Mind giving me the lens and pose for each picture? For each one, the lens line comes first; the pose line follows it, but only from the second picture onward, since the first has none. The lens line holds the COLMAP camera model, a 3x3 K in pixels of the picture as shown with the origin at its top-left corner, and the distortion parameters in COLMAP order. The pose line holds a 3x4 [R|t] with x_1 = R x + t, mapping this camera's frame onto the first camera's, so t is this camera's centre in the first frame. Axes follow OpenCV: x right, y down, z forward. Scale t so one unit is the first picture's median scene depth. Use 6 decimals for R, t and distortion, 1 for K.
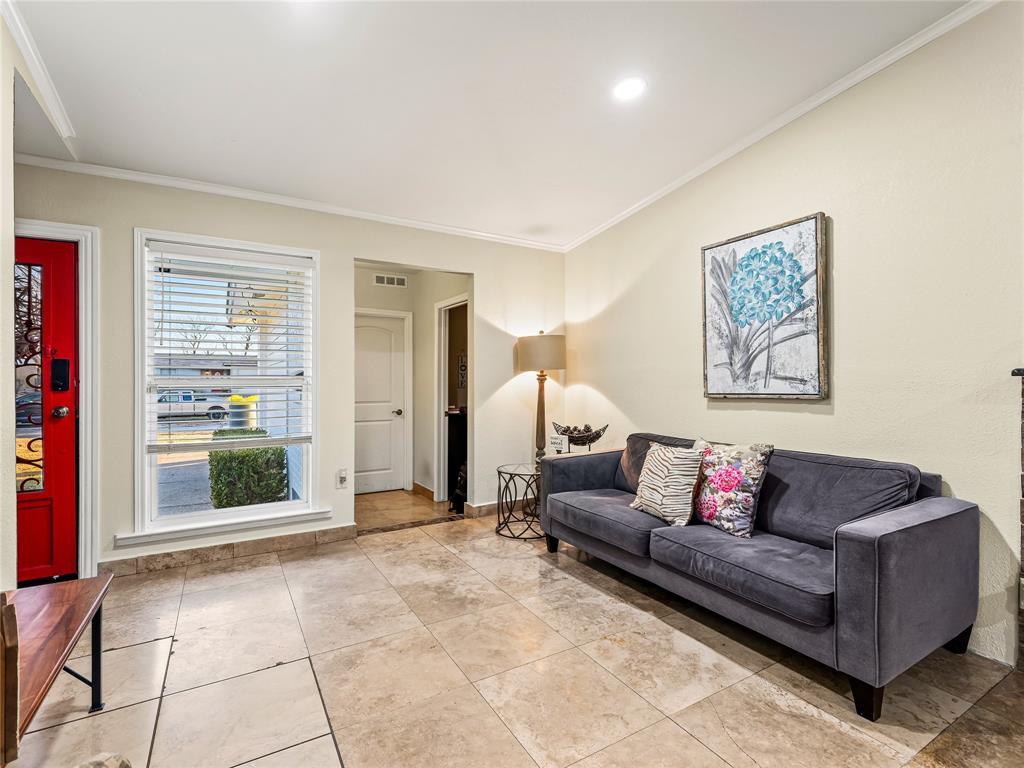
lens RADIAL K [[480.8, 0, 514.1], [0, 480.8, 381.3], [0, 0, 1]] dist [0.002628, -0.000047]
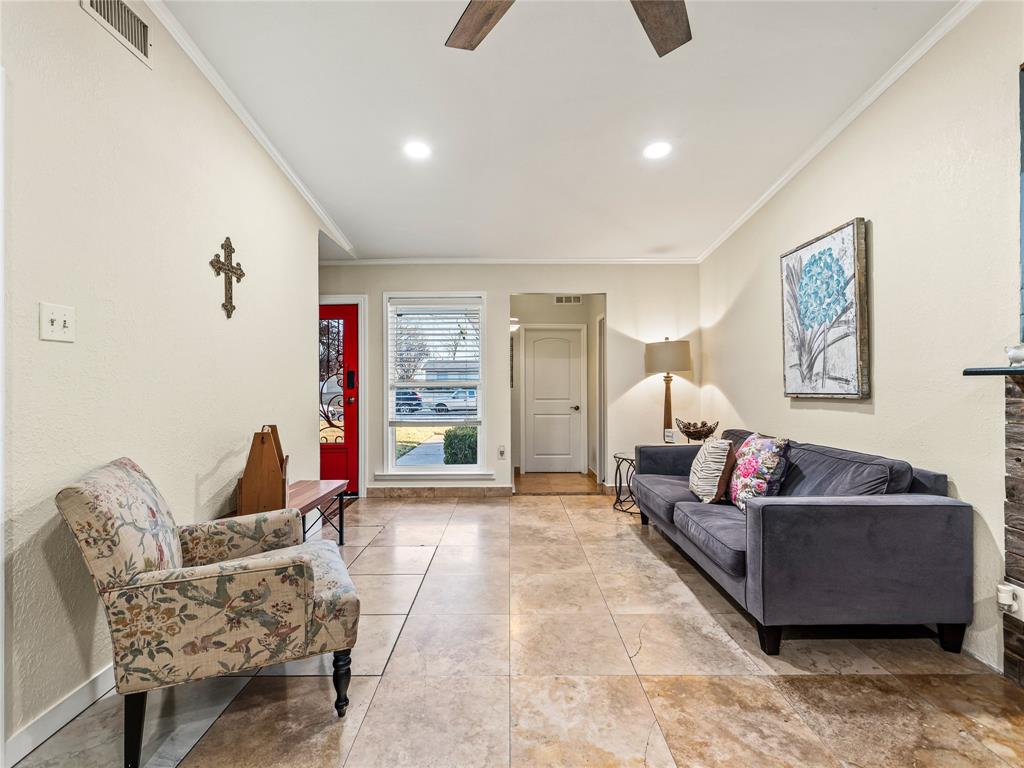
lens RADIAL K [[513.4, 0, 538.1], [0, 513.4, 379.0], [0, 0, 1]] dist [0.003885, 0.000540]
pose [[0.867228, -0.006014, -0.497876, 0.557236], [0.002971, 0.999972, -0.006904, 0.000390], [0.497903, 0.004508, 0.867221, -0.280527]]
